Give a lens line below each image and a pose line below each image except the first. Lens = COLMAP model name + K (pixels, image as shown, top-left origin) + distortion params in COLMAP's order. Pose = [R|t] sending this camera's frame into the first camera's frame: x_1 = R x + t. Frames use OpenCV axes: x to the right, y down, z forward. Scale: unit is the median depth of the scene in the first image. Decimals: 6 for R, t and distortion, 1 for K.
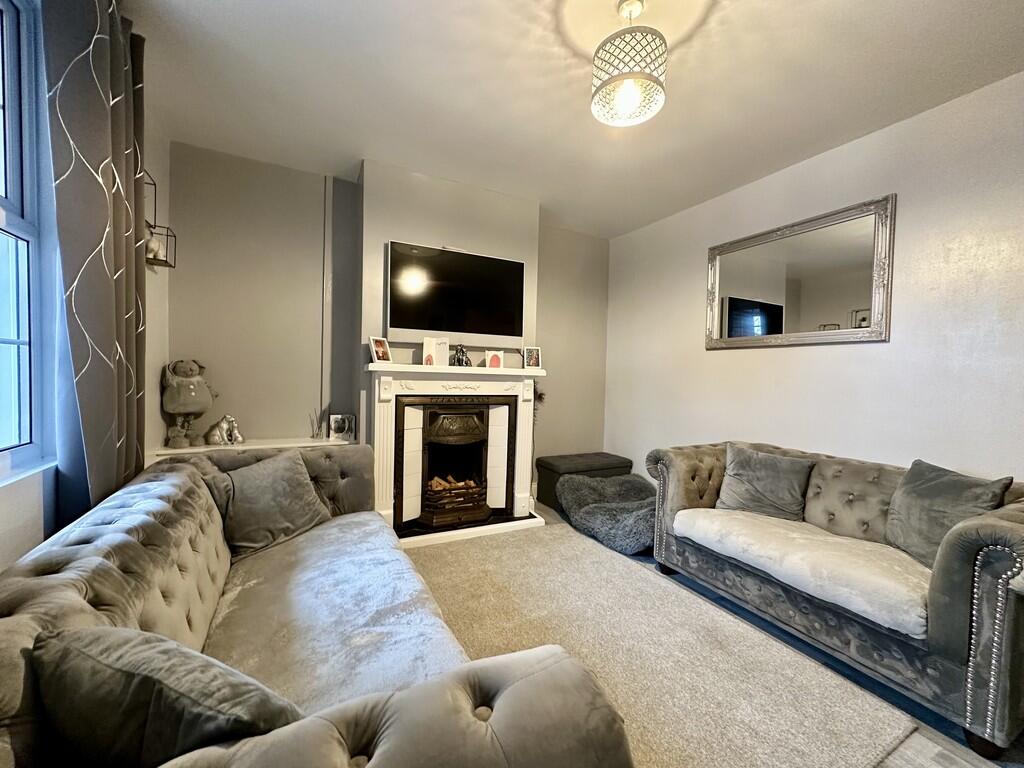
lens RADIAL K [[410.7, 0, 511.1], [0, 410.7, 384.5], [0, 0, 1]] dist [0.000258, -0.000004]
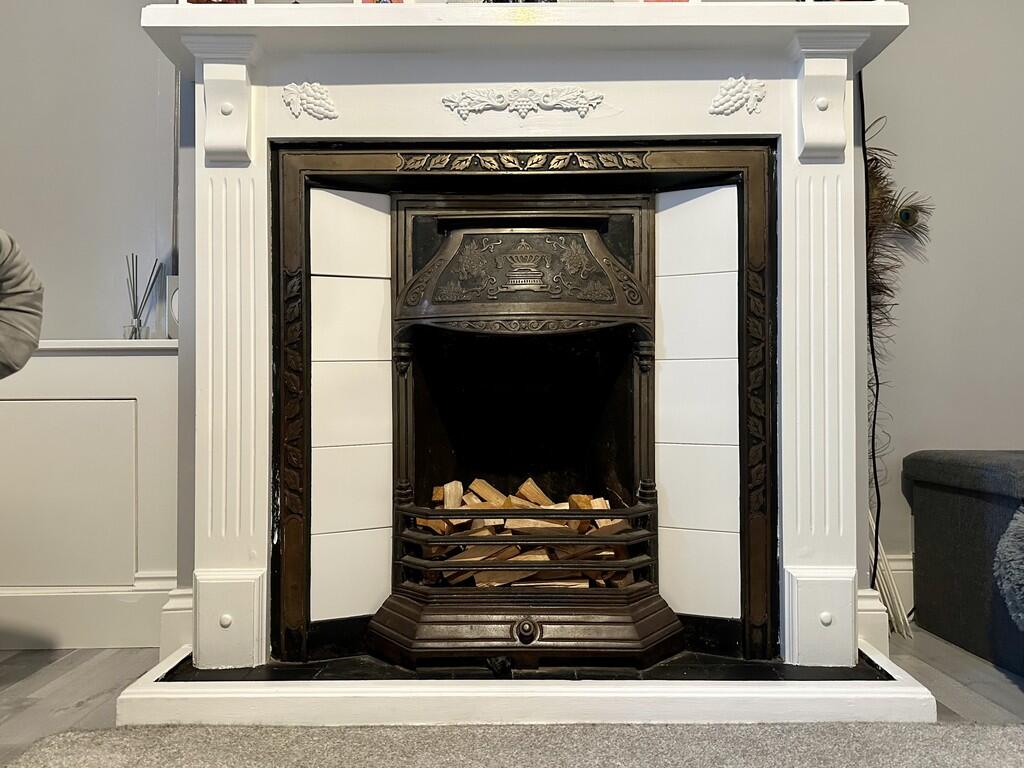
lens RADIAL K [[747.3, 0, 512.0], [0, 747.3, 386.3], [0, 0, 1]] dist [0.025795, -0.005402]
pose [[0.893464, -0.037063, -0.447603, 0.068186], [0.016214, 0.998601, -0.050322, 0.188497], [0.448842, 0.037704, 0.892815, 0.555115]]
